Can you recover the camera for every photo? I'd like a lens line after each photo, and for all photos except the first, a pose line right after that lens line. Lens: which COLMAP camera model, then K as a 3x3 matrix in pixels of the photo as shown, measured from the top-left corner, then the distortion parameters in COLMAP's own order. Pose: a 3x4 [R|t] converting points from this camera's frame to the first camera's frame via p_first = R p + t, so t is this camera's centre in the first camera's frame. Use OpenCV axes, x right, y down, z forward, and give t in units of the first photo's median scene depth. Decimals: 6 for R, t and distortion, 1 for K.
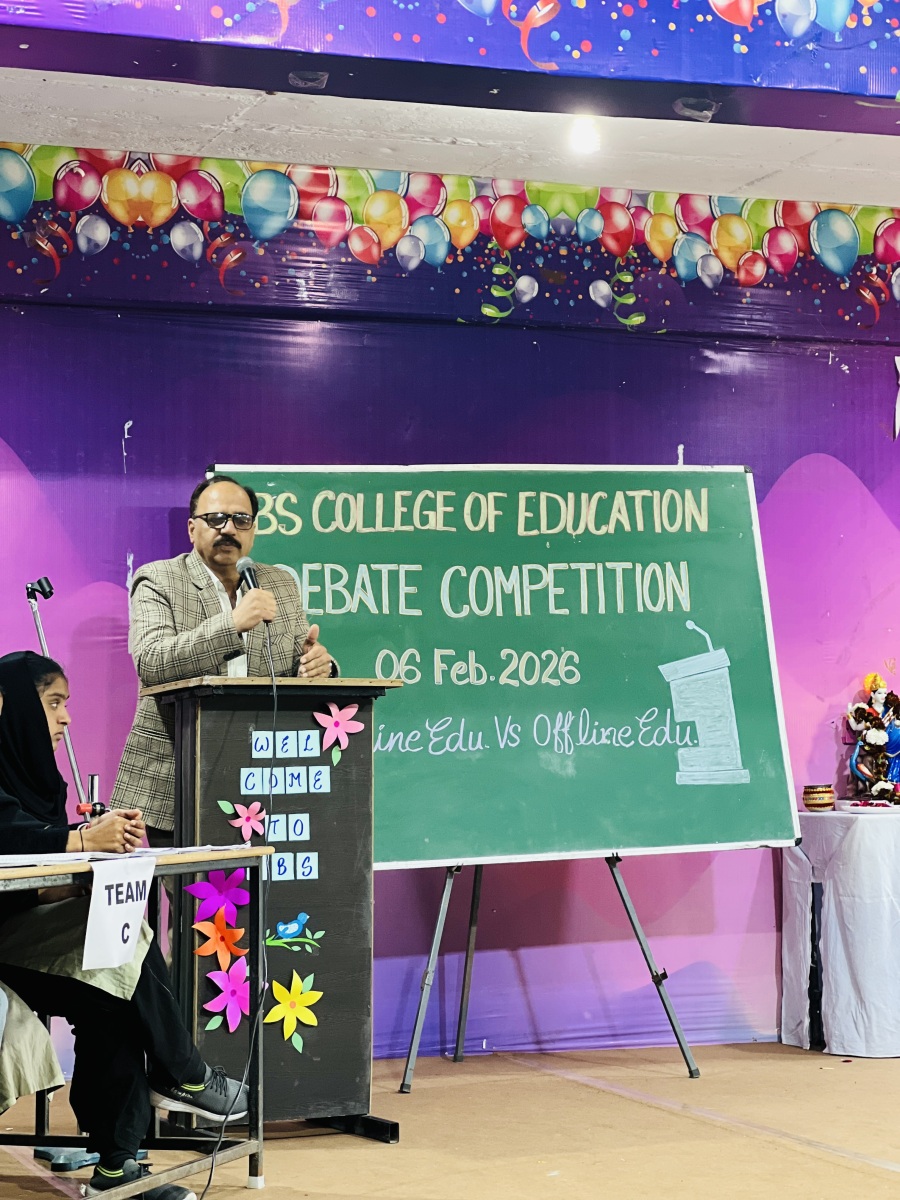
lens RADIAL K [[2579.1, 0, 463.9], [0, 2579.1, 582.4], [0, 0, 1]] dist [0.097548, 0.000000]
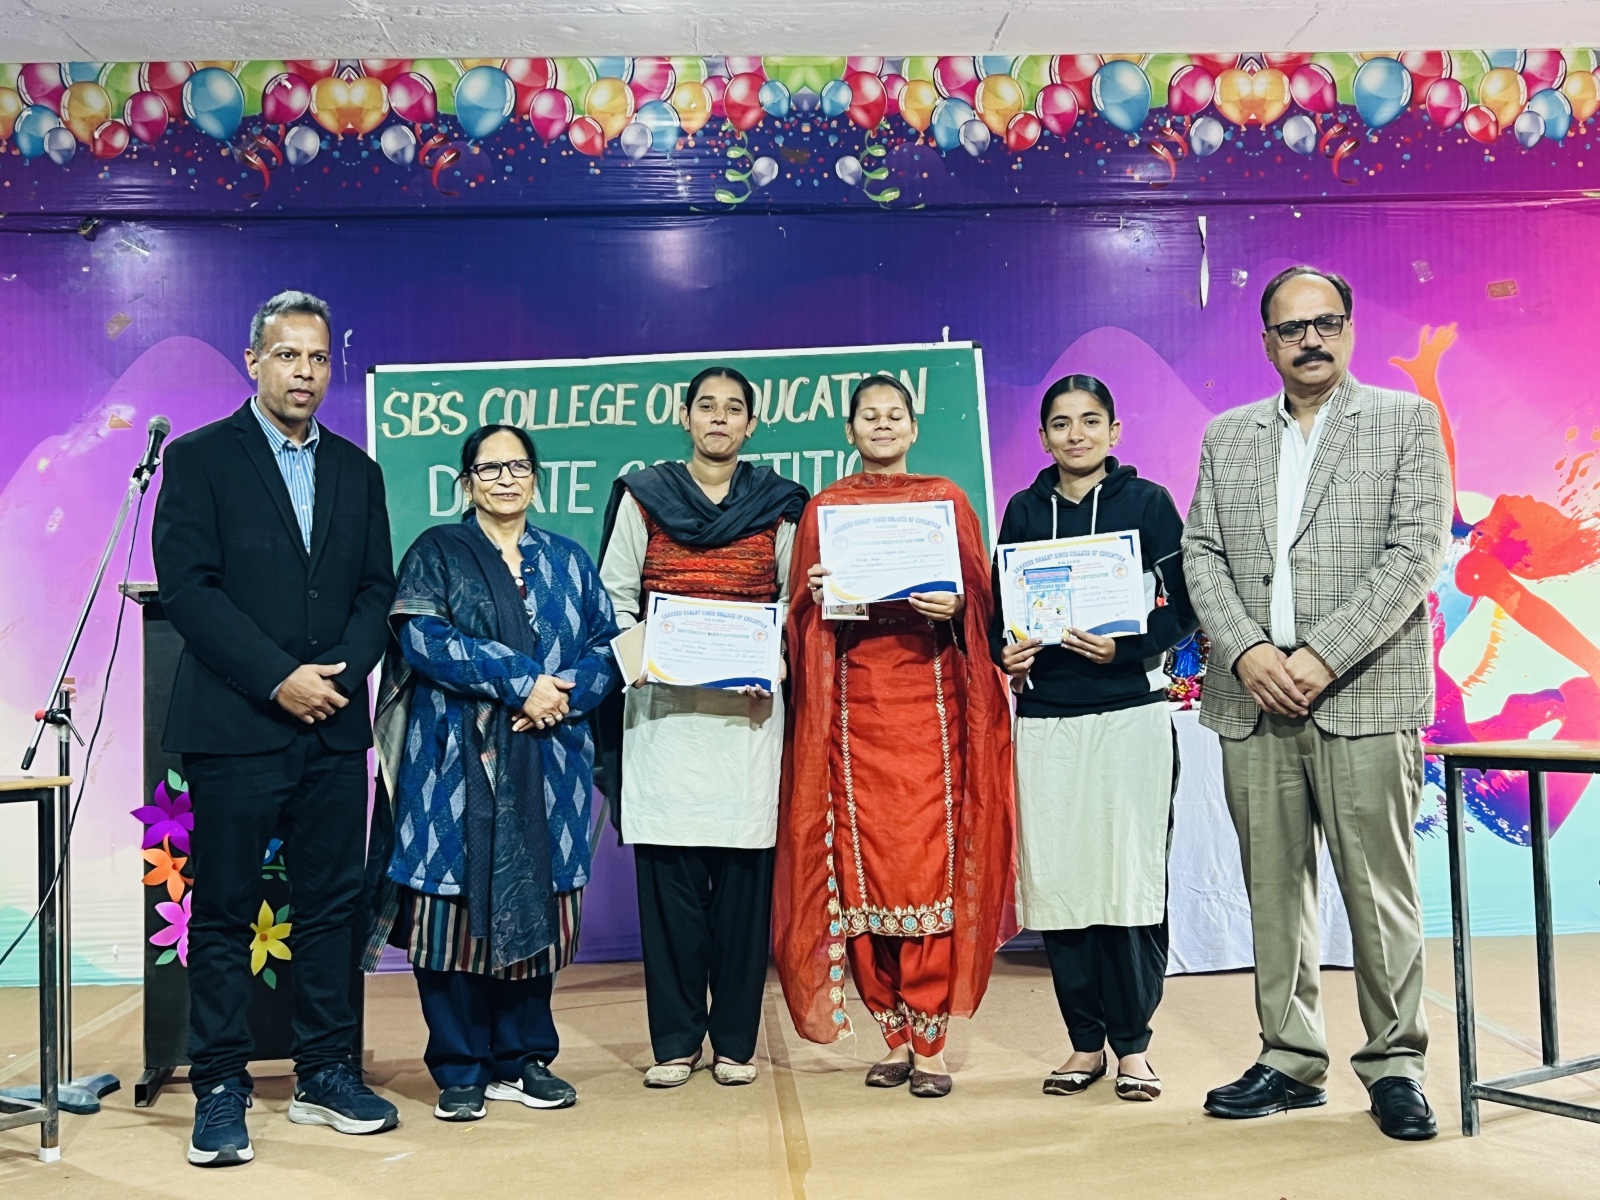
lens RADIAL K [[2165.0, 0, 777.3], [0, 2165.0, 559.1], [0, 0, 1]] dist [0.061899, 0.000000]
pose [[0.956355, -0.025610, -0.291083, 0.257586], [0.034220, 0.999113, 0.024524, 0.011136], [0.290197, -0.033414, 0.956383, 0.223342]]
